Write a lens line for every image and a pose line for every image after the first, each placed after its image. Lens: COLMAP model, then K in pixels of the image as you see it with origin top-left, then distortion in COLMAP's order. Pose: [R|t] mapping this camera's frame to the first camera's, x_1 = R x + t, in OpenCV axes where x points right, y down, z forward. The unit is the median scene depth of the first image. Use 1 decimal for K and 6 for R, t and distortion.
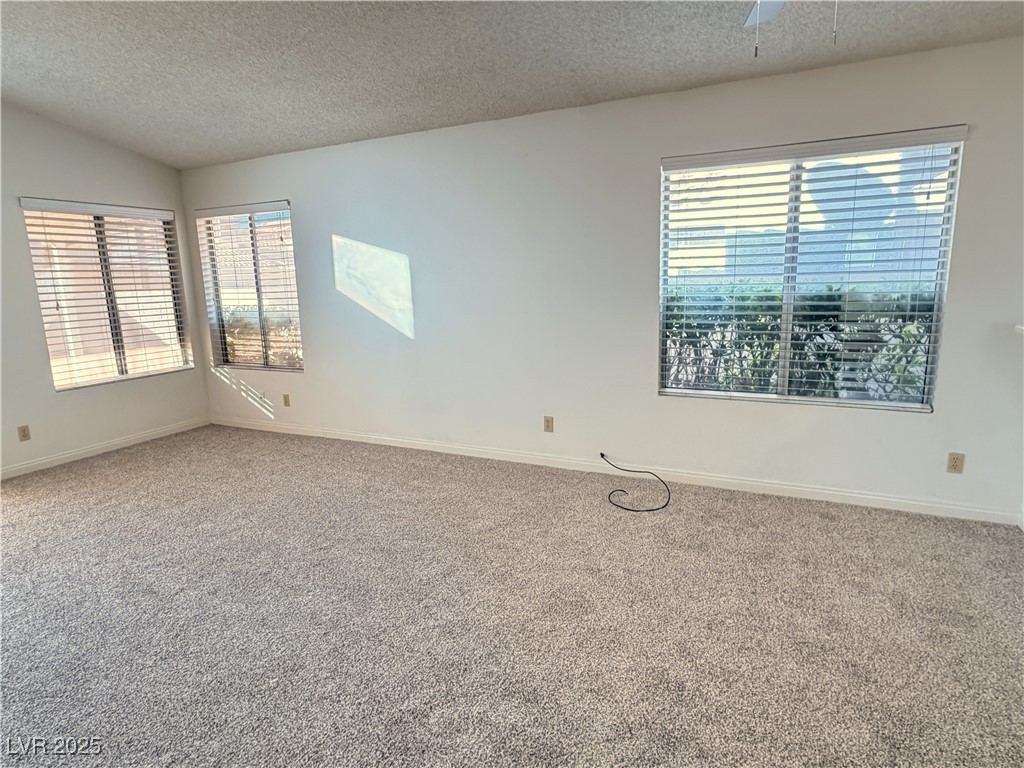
lens RADIAL K [[572.5, 0, 516.4], [0, 572.5, 381.7], [0, 0, 1]] dist [0.001144, 0.002810]
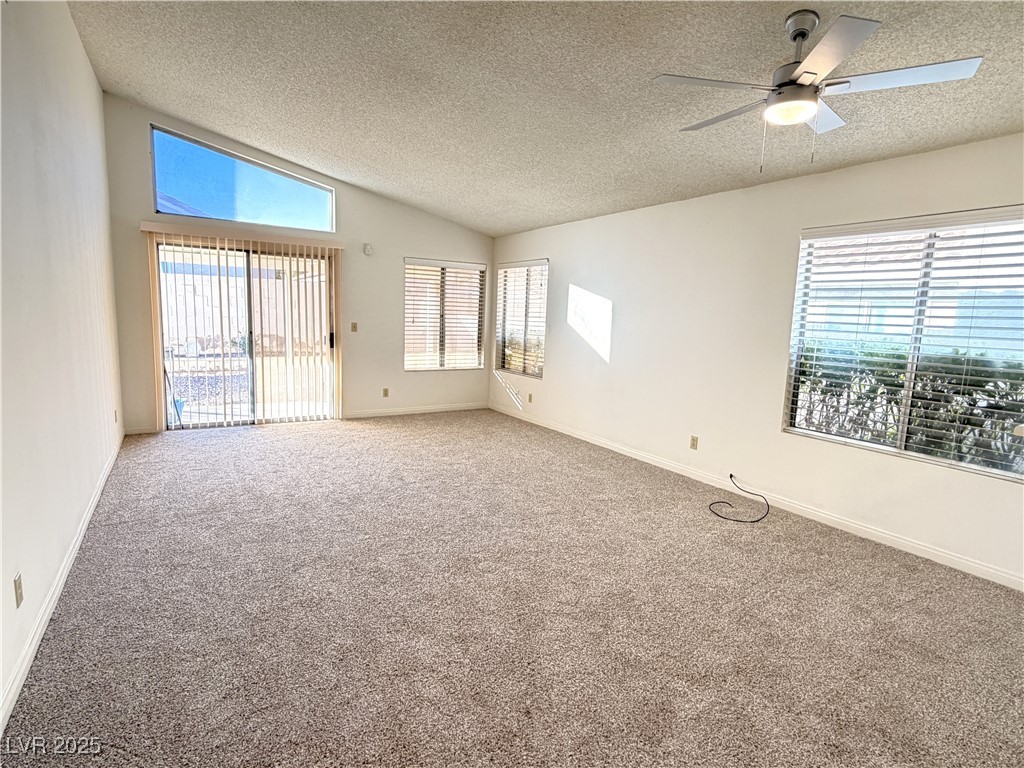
lens RADIAL K [[523.4, 0, 519.3], [0, 523.4, 380.9], [0, 0, 1]] dist [-0.002534, 0.001611]
pose [[0.848917, 0.124931, -0.513548, 0.333209], [-0.154581, 0.987863, -0.015211, 0.021032], [0.505415, 0.092297, 0.857926, -0.172429]]
